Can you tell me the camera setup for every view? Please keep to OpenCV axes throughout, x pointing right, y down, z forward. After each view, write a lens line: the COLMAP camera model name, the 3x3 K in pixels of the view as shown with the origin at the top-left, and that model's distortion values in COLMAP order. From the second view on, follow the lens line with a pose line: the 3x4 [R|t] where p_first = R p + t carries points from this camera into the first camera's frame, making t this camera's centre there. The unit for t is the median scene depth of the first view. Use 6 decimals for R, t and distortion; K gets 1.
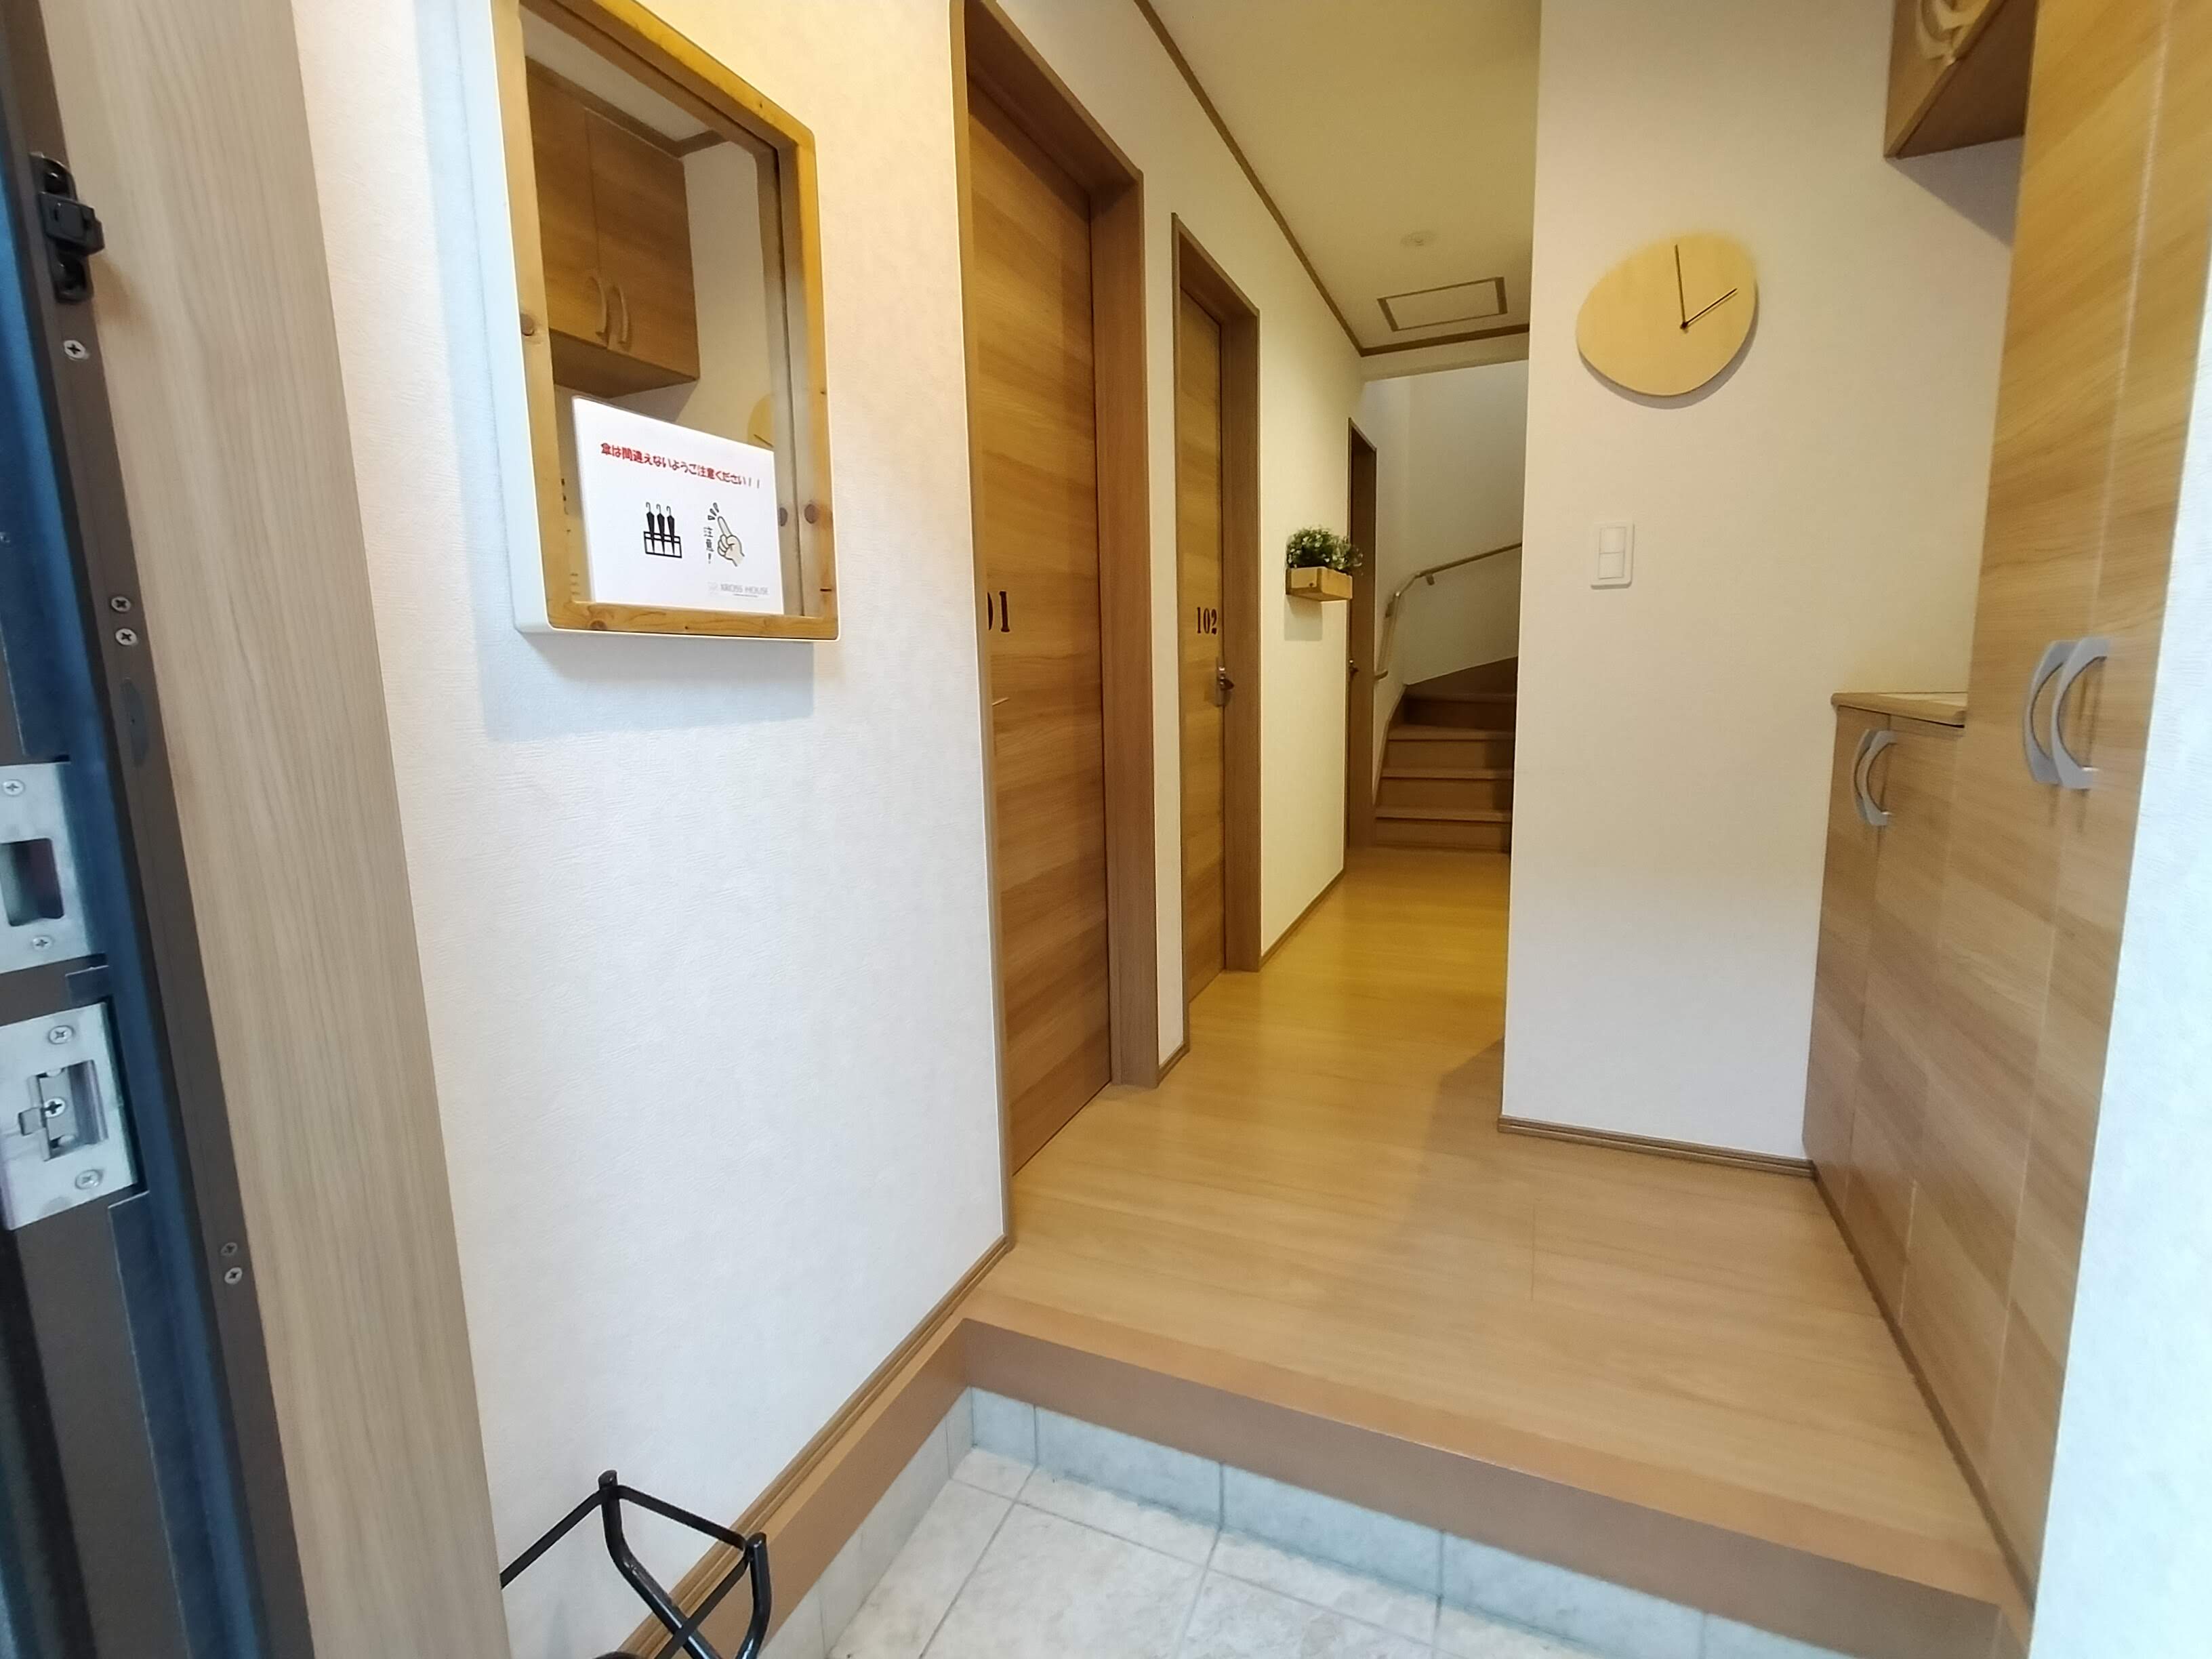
lens RADIAL K [[998.0, 0, 1103.8], [0, 998.0, 819.8], [0, 0, 1]] dist [-0.002487, 0.000281]
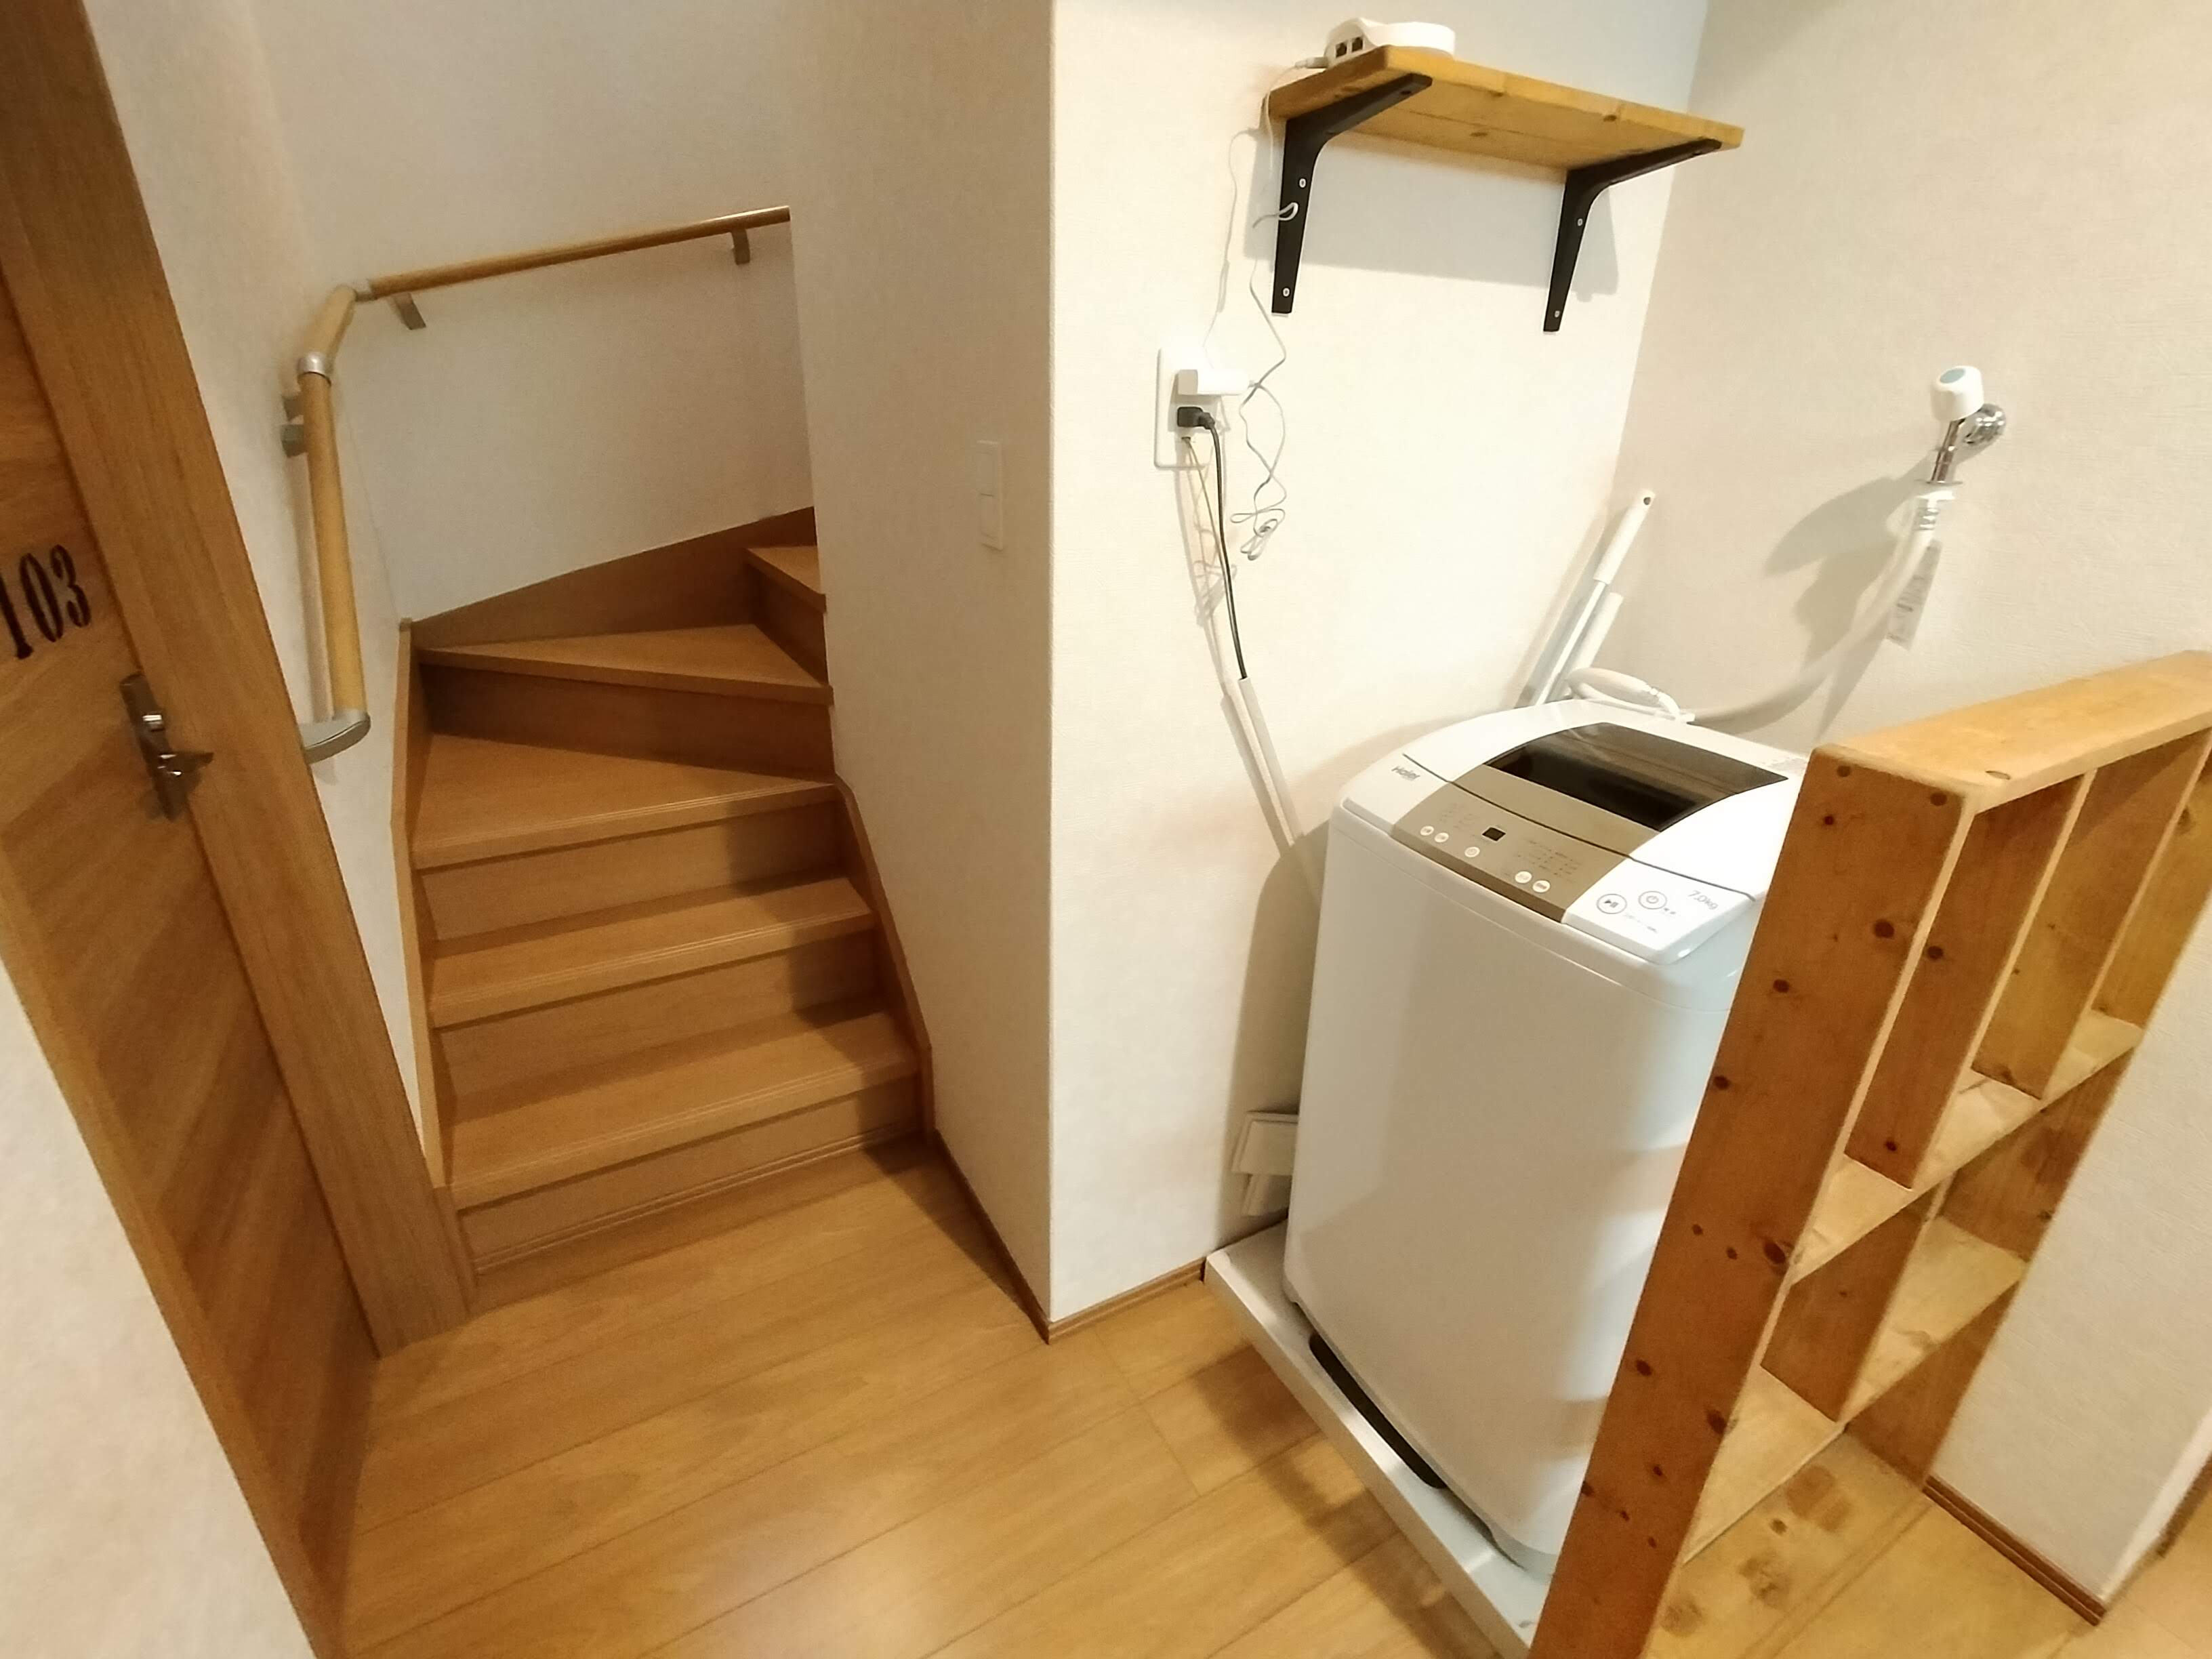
lens RADIAL K [[998.0, 0, 1099.0], [0, 998.0, 825.0], [0, 0, 1]] dist [-0.002487, 0.000281]
pose [[0.610480, -0.266998, 0.745672, 0.183999], [0.091414, 0.958928, 0.268517, -0.153518], [-0.786739, -0.095759, 0.609813, 0.636311]]
